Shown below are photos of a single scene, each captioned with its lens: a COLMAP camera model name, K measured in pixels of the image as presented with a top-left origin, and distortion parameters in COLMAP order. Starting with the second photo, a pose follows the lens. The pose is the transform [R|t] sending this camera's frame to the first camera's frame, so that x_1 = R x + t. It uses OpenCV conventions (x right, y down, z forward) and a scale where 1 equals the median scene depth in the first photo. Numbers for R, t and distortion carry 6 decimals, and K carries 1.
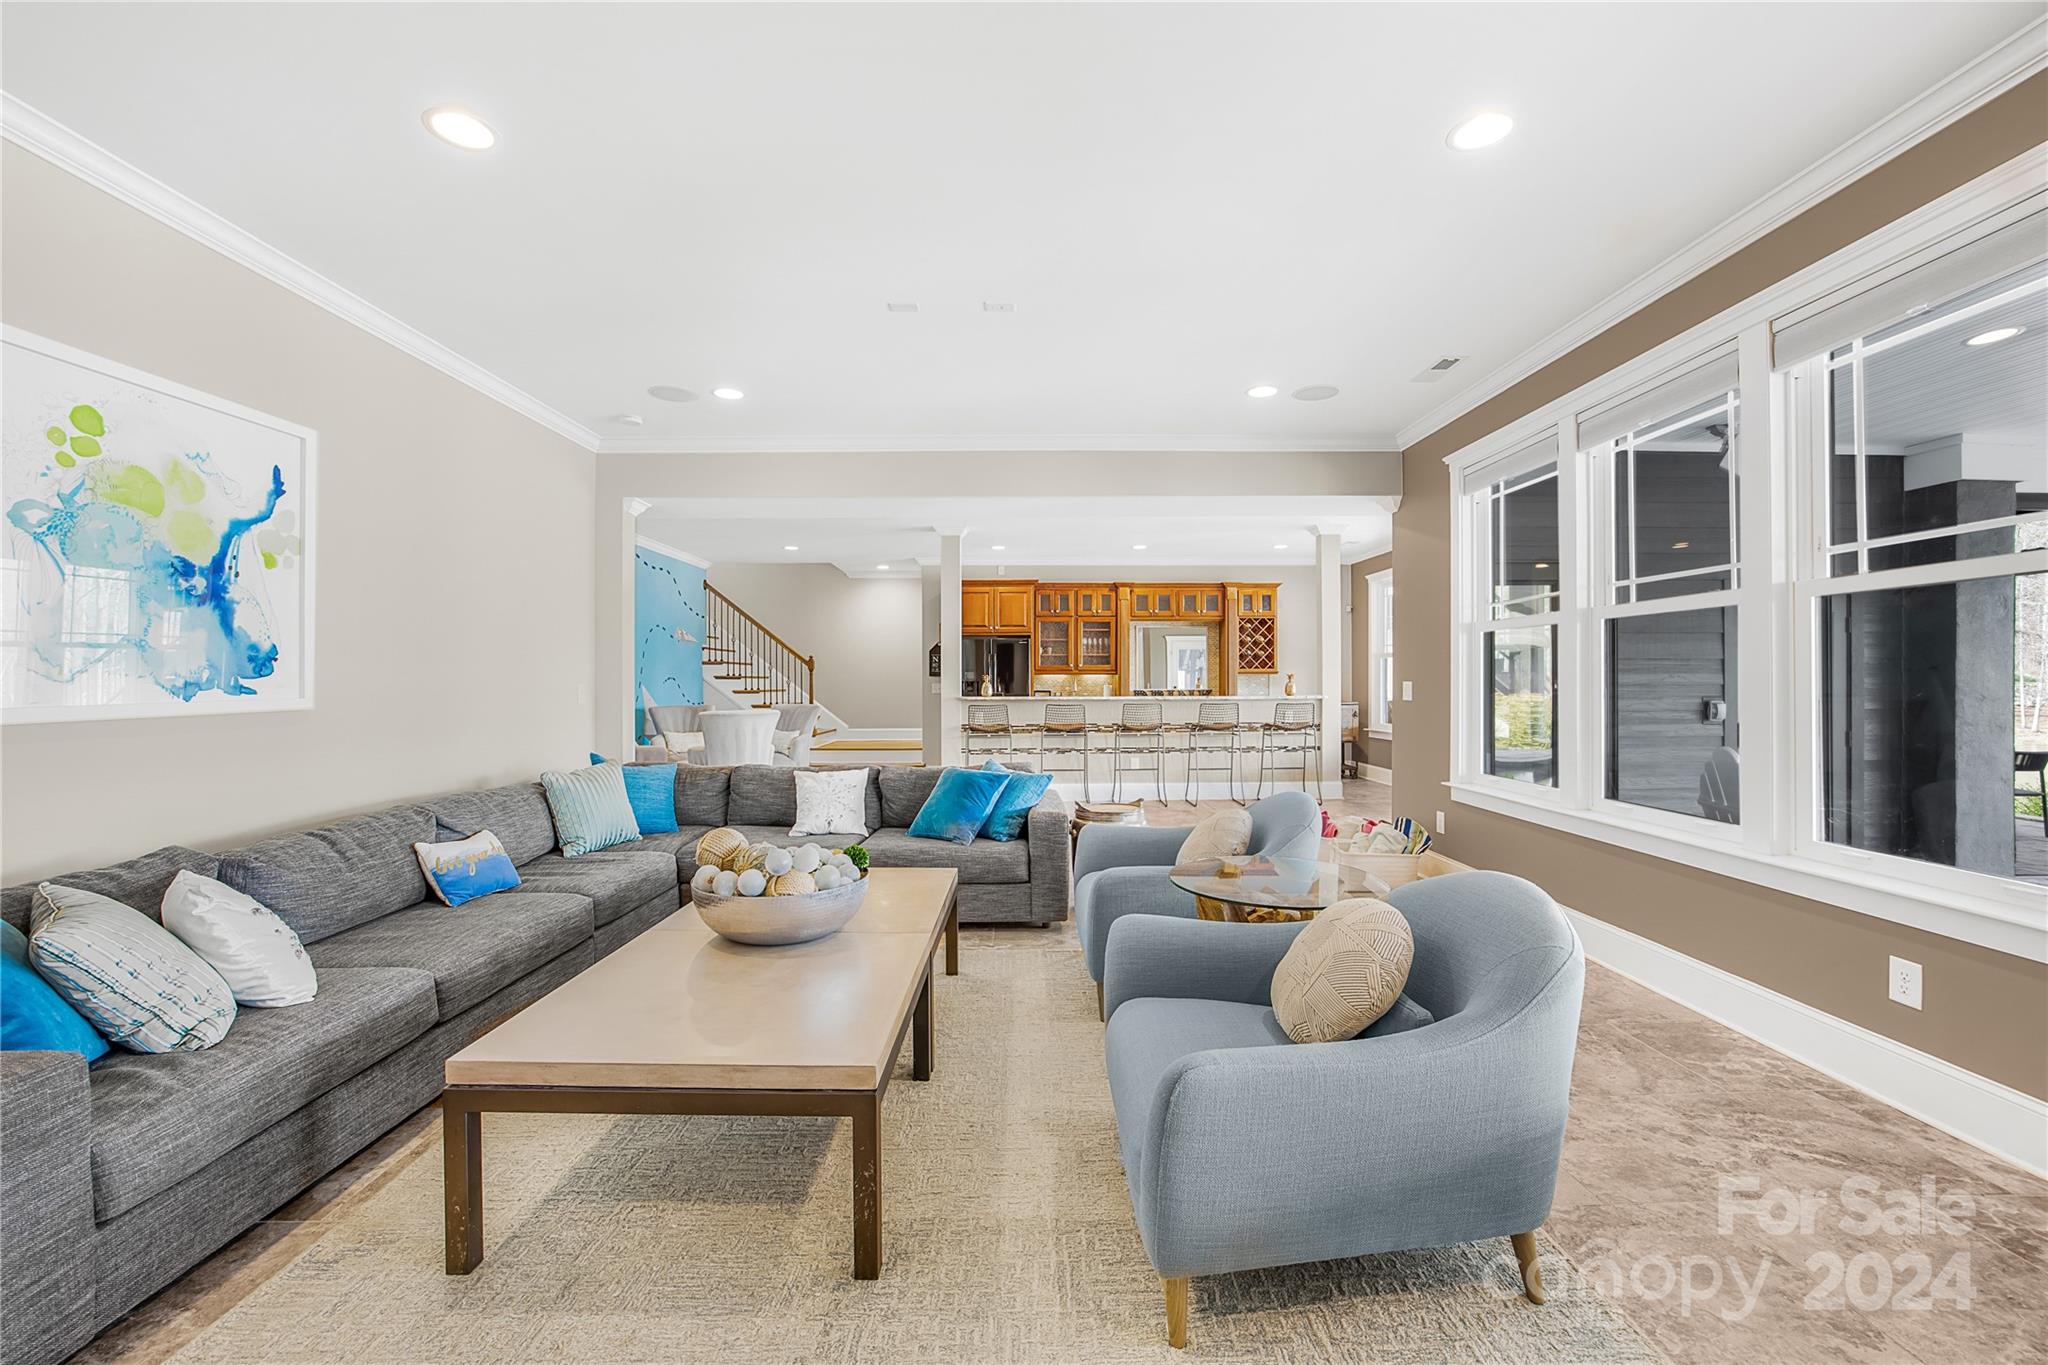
lens RADIAL K [[835.7, 0, 1021.0], [0, 835.7, 681.1], [0, 0, 1]] dist [-0.008127, 0.000473]
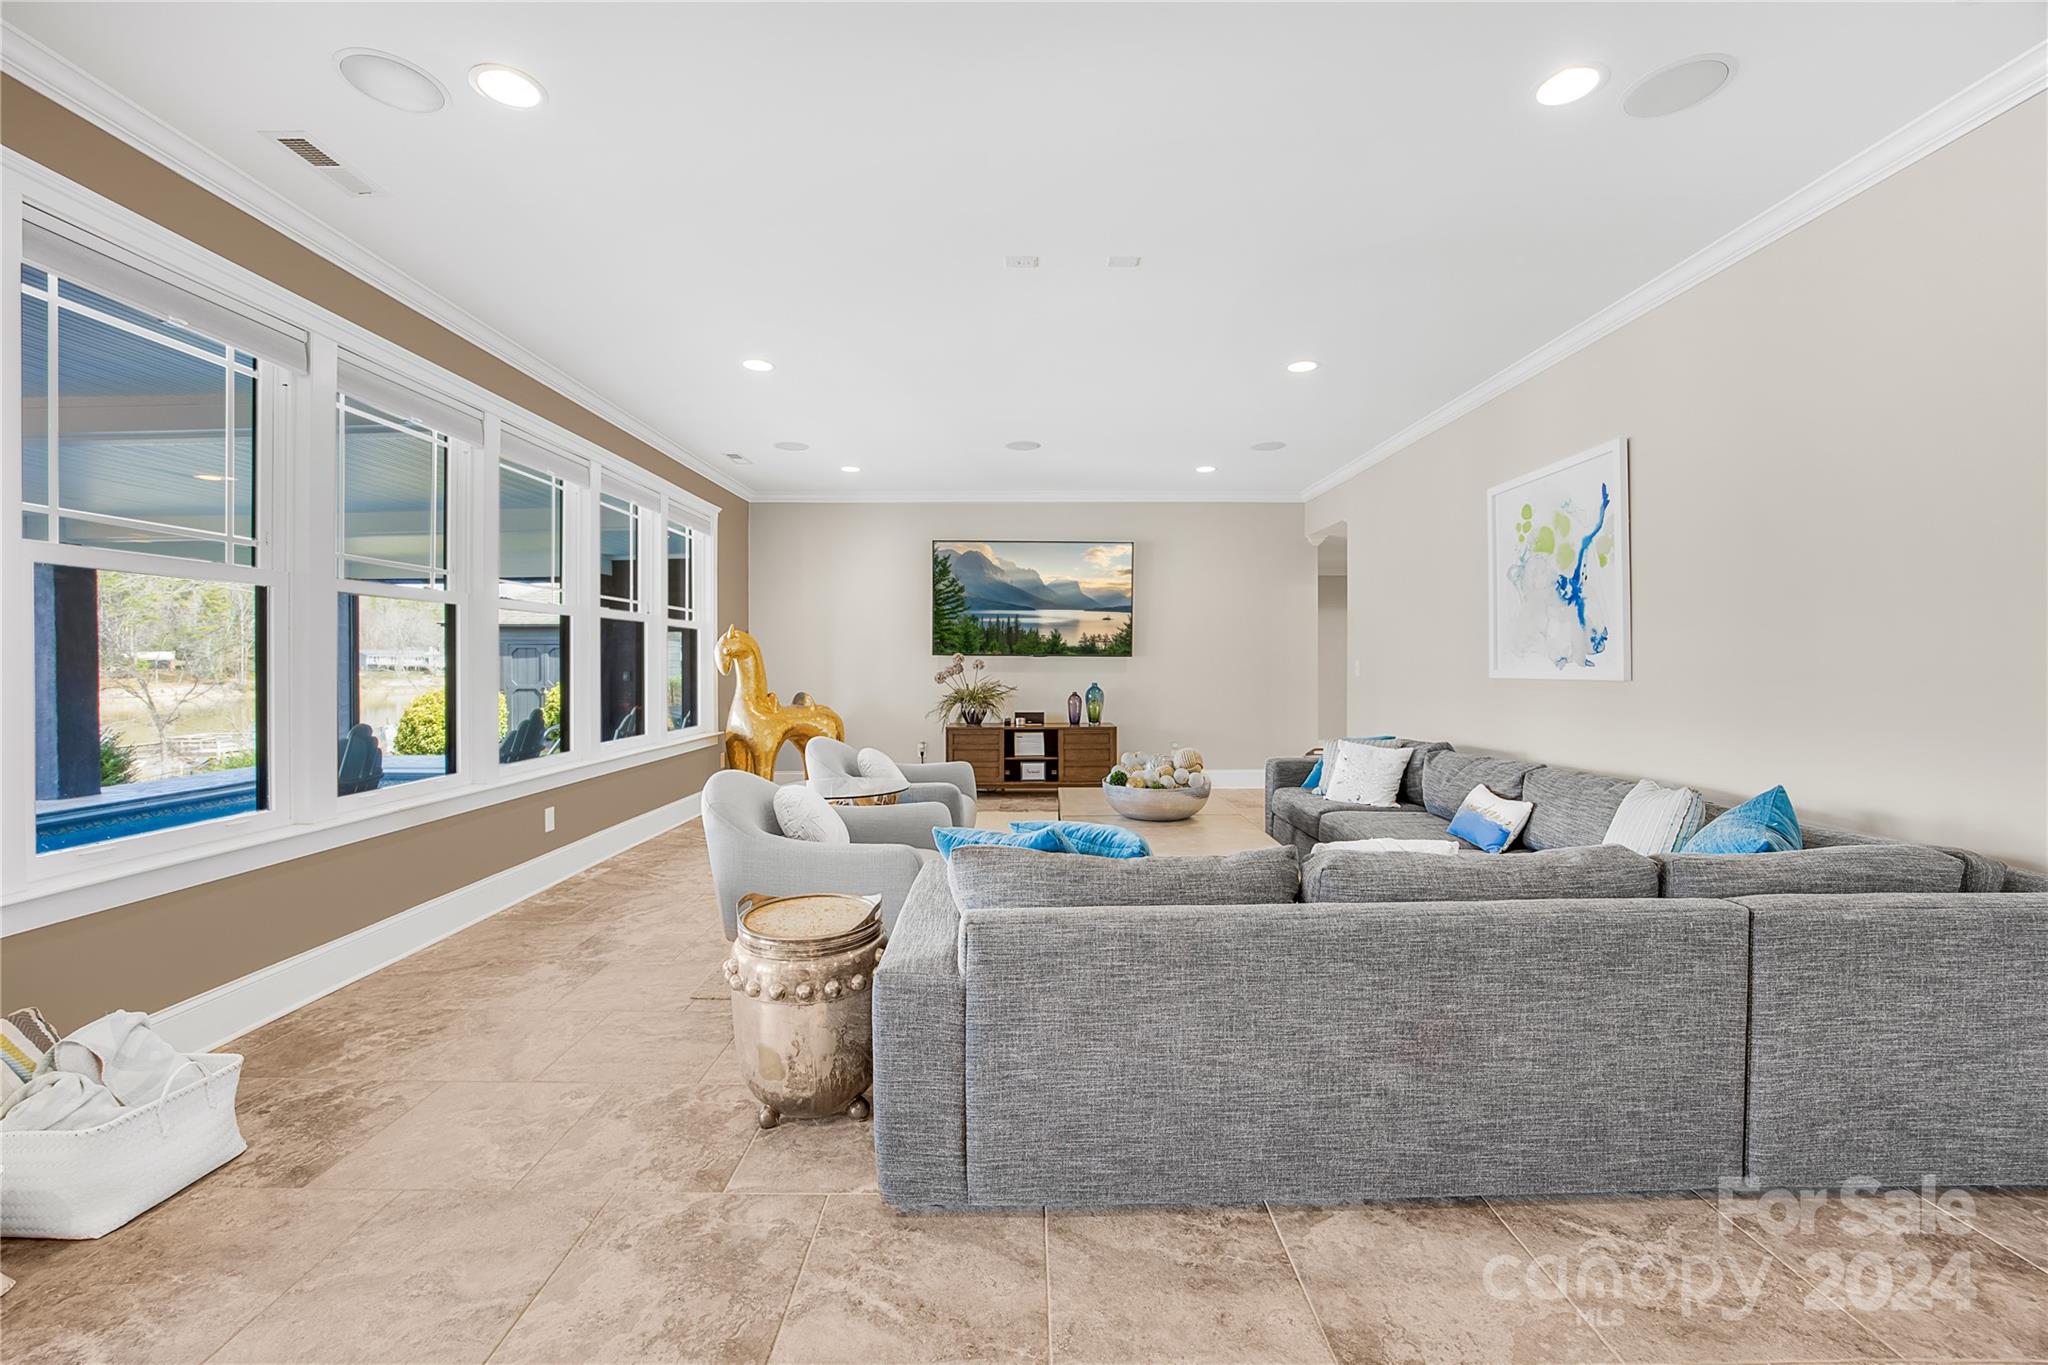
lens RADIAL K [[835.7, 0, 1023.9], [0, 835.7, 668.4], [0, 0, 1]] dist [-0.008127, 0.000473]
pose [[-0.999975, 0.005949, -0.003908, -0.012114], [0.005917, 0.999949, 0.008177, 0.001612], [0.003957, 0.008154, -0.999959, 1.322298]]
